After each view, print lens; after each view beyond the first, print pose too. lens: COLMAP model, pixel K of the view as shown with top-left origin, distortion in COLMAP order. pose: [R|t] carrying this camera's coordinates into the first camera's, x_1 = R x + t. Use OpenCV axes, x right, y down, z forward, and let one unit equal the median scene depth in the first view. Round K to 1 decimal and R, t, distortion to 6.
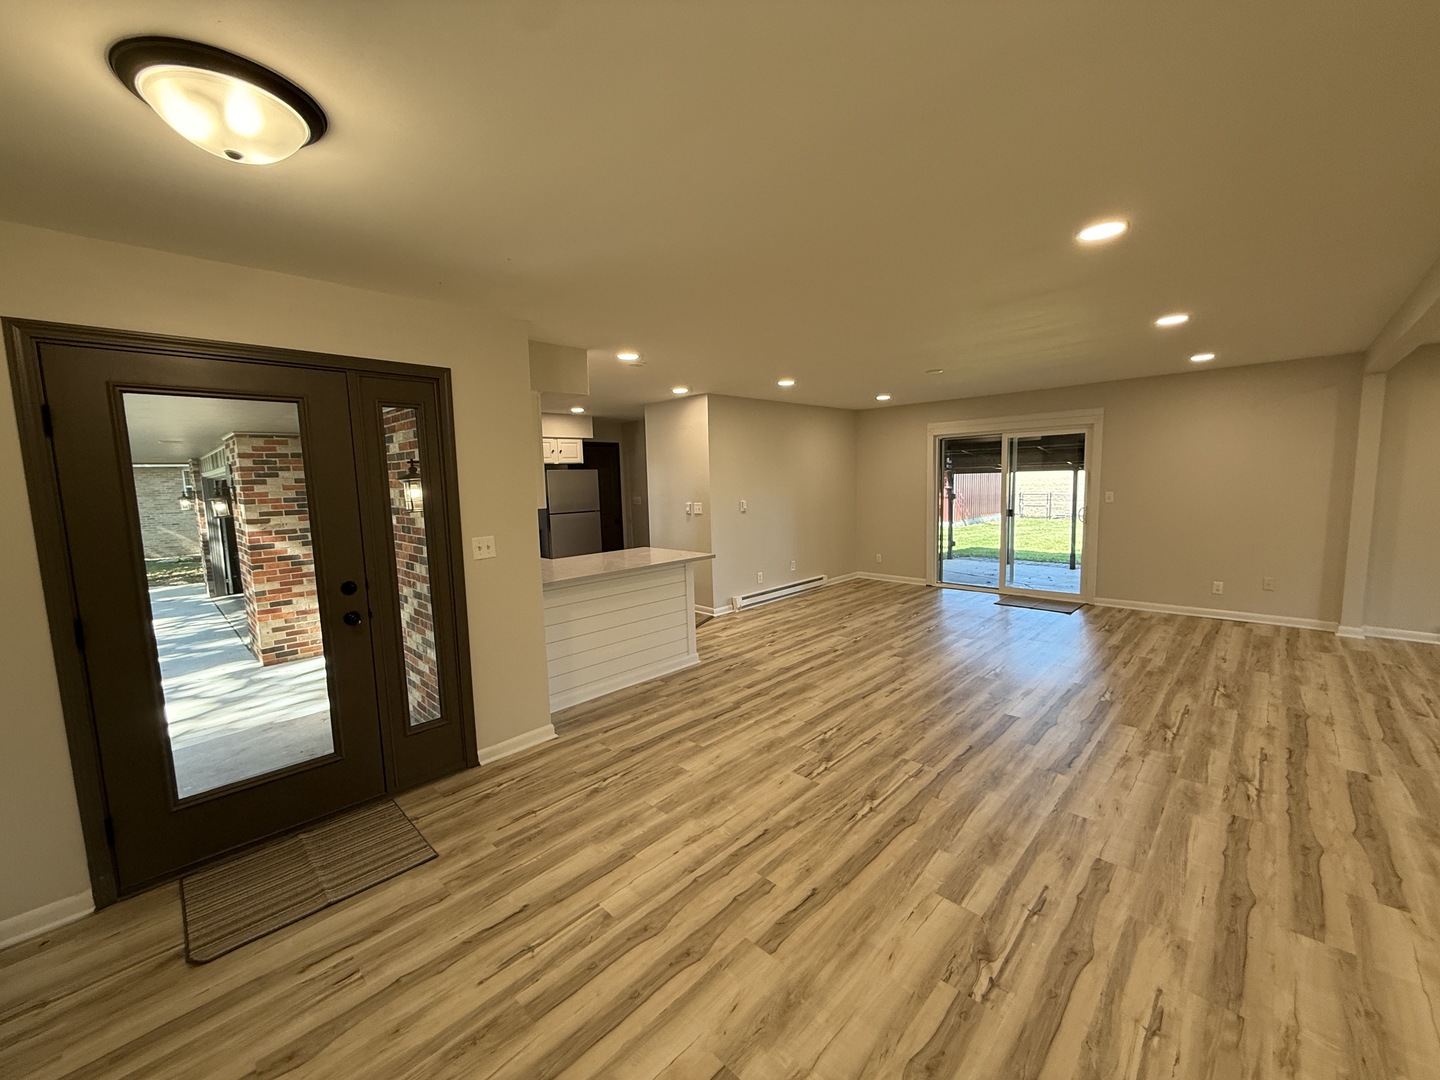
lens RADIAL K [[574.0, 0, 714.7], [0, 574.0, 539.9], [0, 0, 1]] dist [0.000681, -0.000186]
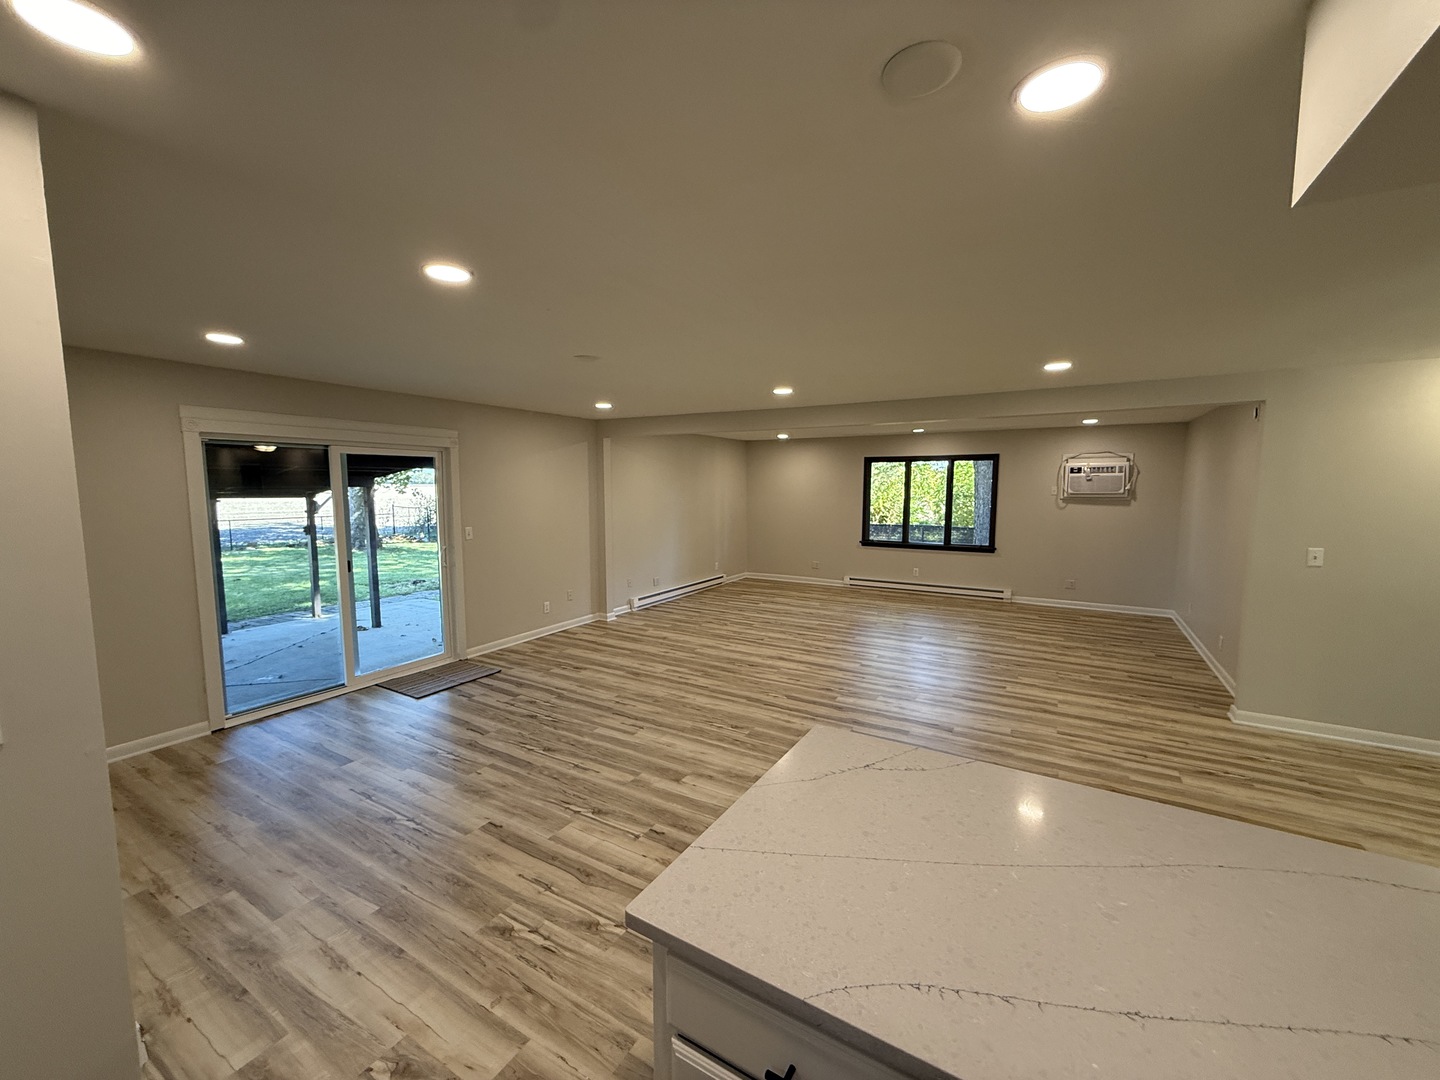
lens RADIAL K [[574.0, 0, 719.6], [0, 574.0, 544.0], [0, 0, 1]] dist [0.000681, -0.000186]
pose [[-0.241040, -0.072518, 0.967802, -0.476822], [0.109930, 0.988747, 0.101466, -0.195212], [-0.964269, 0.130848, -0.230355, 1.552328]]
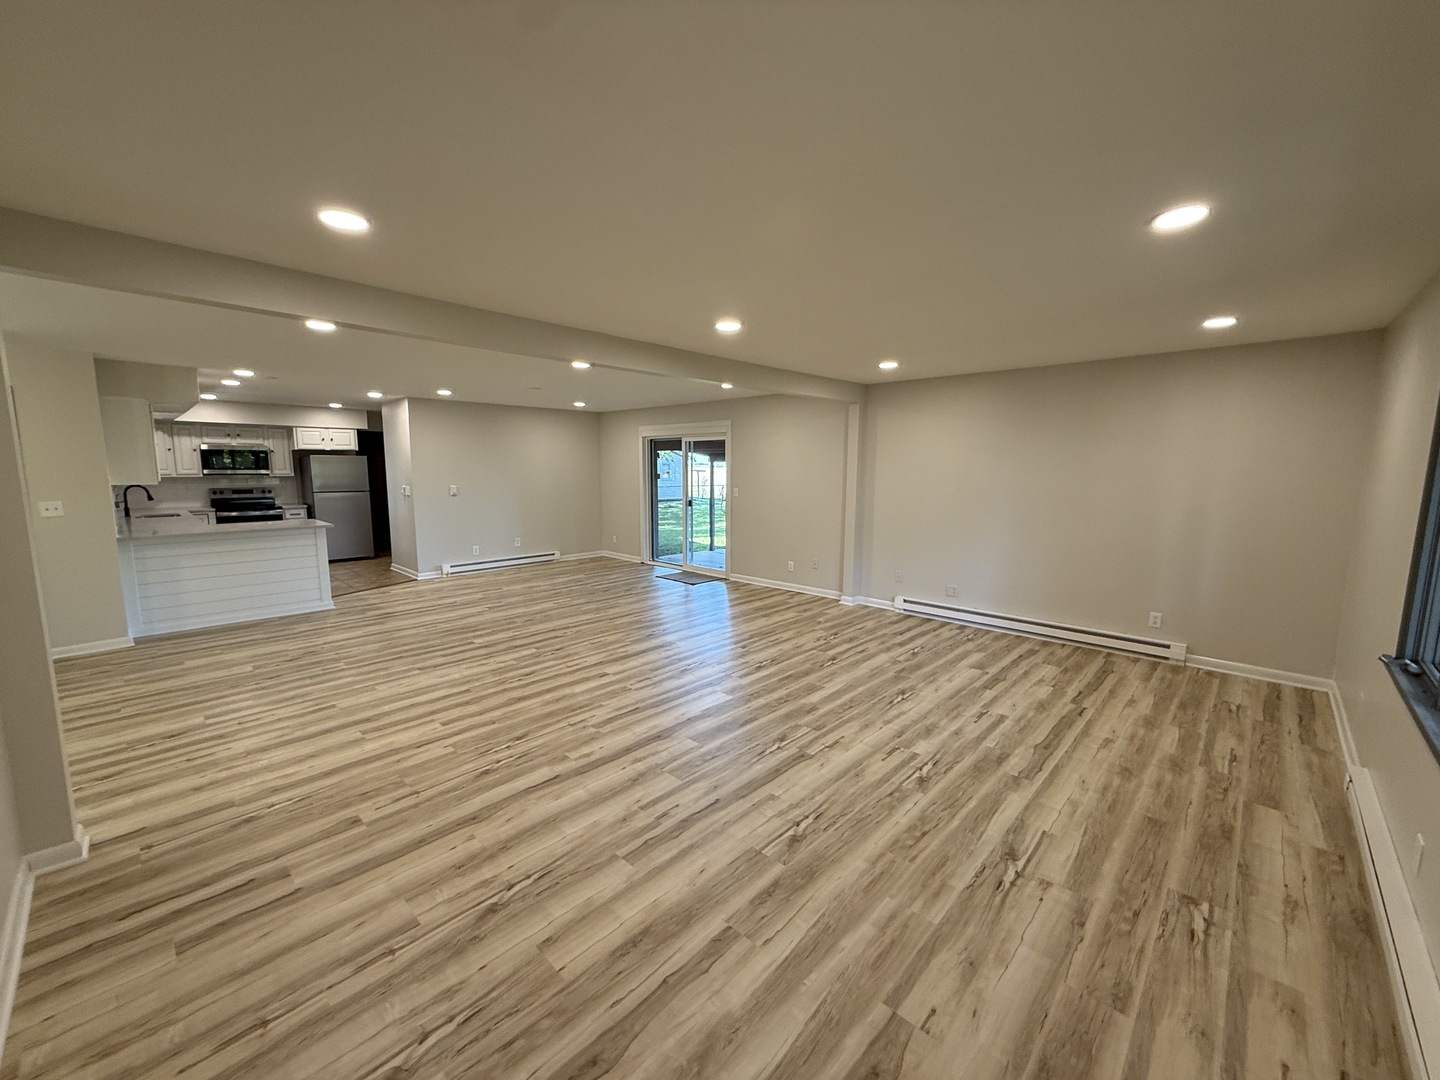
lens RADIAL K [[574.0, 0, 712.8], [0, 574.0, 542.9], [0, 0, 1]] dist [0.000681, -0.000186]
pose [[0.999466, 0.030716, 0.011180, 1.165653], [-0.030977, 0.999234, 0.023920, 0.012101], [-0.010436, -0.024254, 0.999651, -0.439282]]
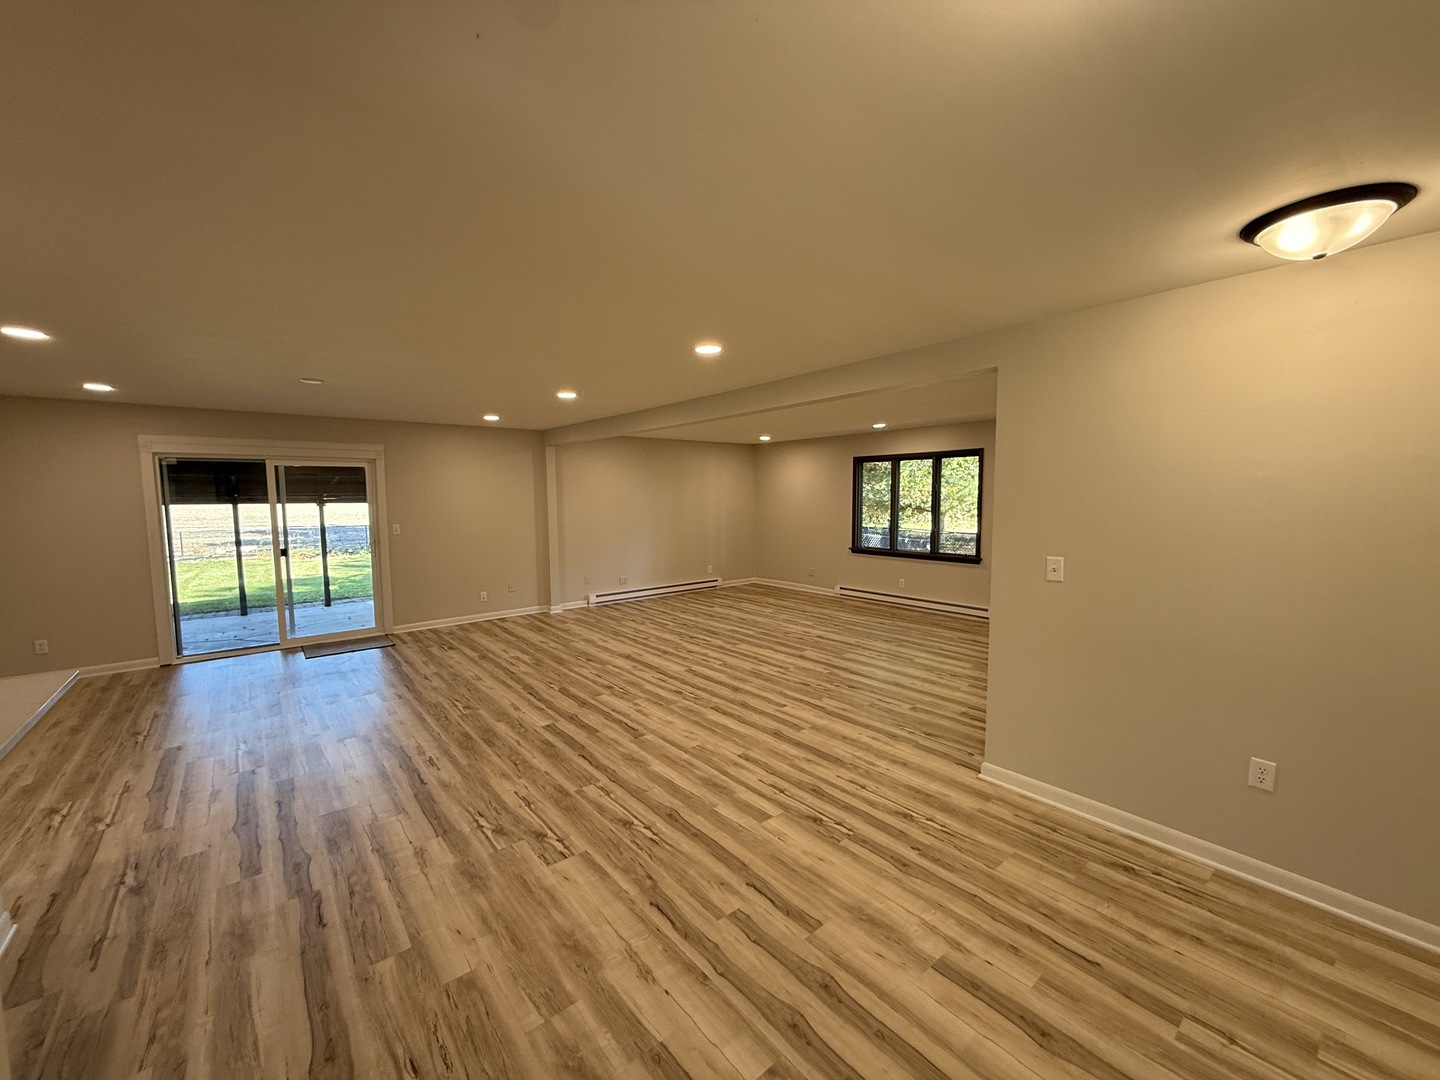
lens RADIAL K [[574.0, 0, 720.1], [0, 574.0, 540.5], [0, 0, 1]] dist [0.000681, -0.000186]
pose [[0.102645, -0.053120, 0.993299, -0.564796], [0.111523, 0.992892, 0.041574, -0.058502], [-0.988447, 0.106508, 0.107839, 0.555172]]
